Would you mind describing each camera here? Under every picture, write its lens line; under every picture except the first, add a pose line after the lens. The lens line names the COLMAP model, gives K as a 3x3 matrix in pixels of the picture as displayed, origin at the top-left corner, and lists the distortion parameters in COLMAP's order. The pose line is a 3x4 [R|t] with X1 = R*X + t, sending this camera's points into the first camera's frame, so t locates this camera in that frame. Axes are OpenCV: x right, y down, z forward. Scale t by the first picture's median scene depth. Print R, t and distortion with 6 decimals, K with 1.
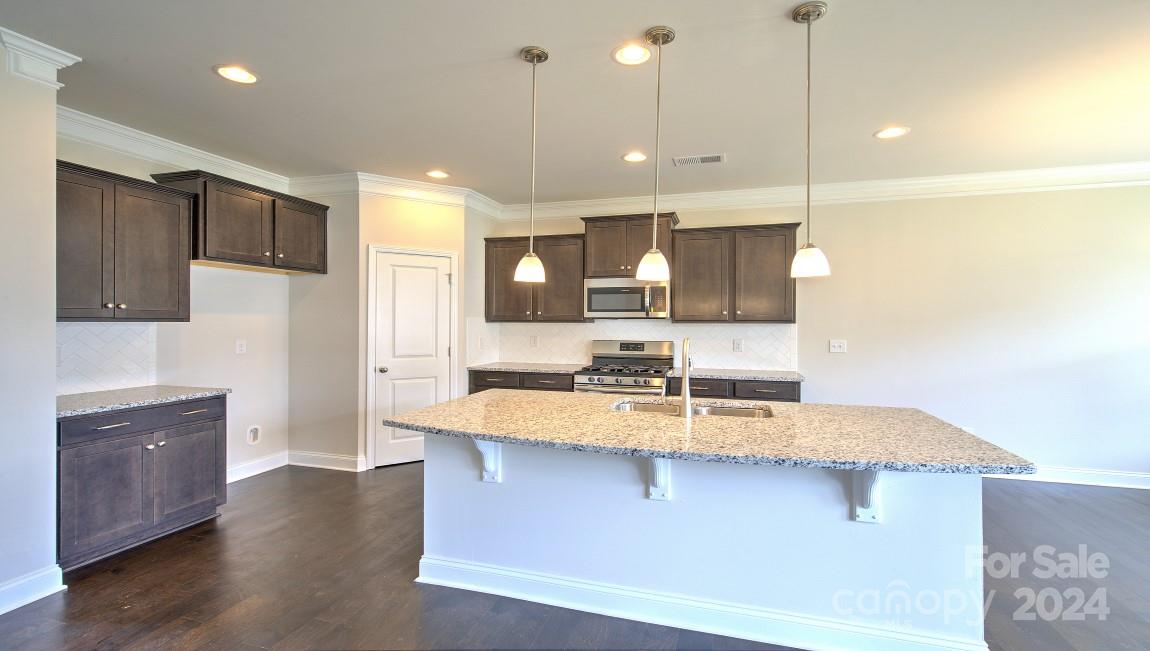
lens RADIAL K [[509.4, 0, 576.2], [0, 509.4, 318.7], [0, 0, 1]] dist [0.000892, -0.000235]
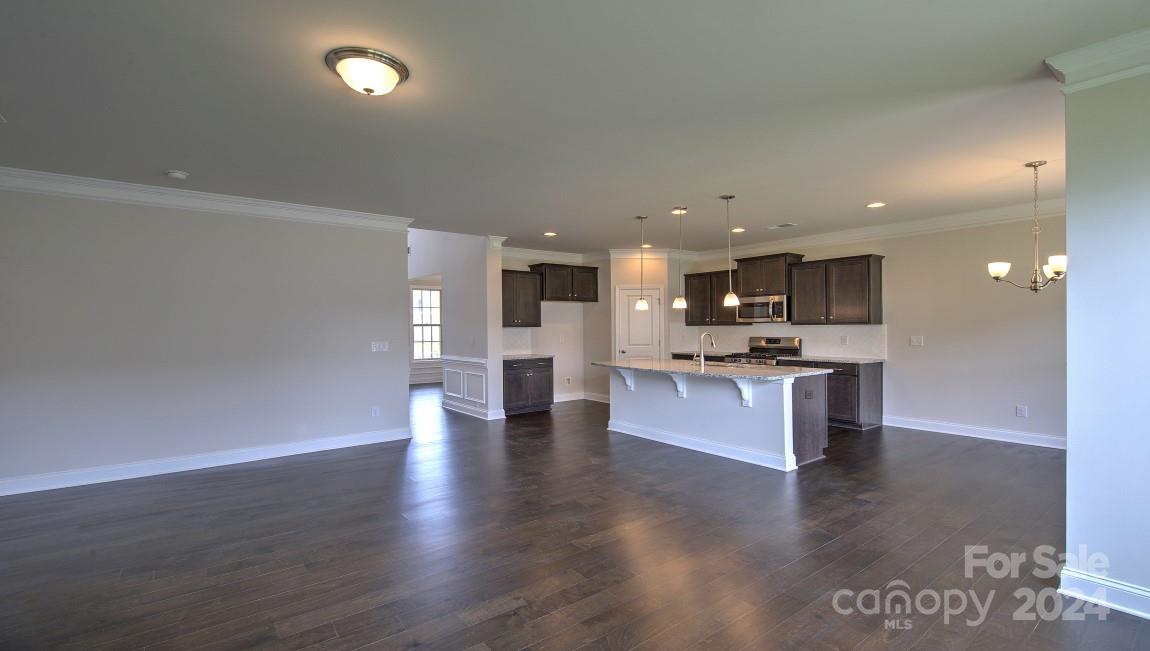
lens RADIAL K [[509.4, 0, 576.2], [0, 509.4, 318.7], [0, 0, 1]] dist [0.000892, -0.000235]
pose [[0.811986, -0.018105, -0.583396, 0.609021], [0.014188, 0.999836, -0.011281, -0.003004], [0.583504, 0.000883, 0.812110, -0.664670]]
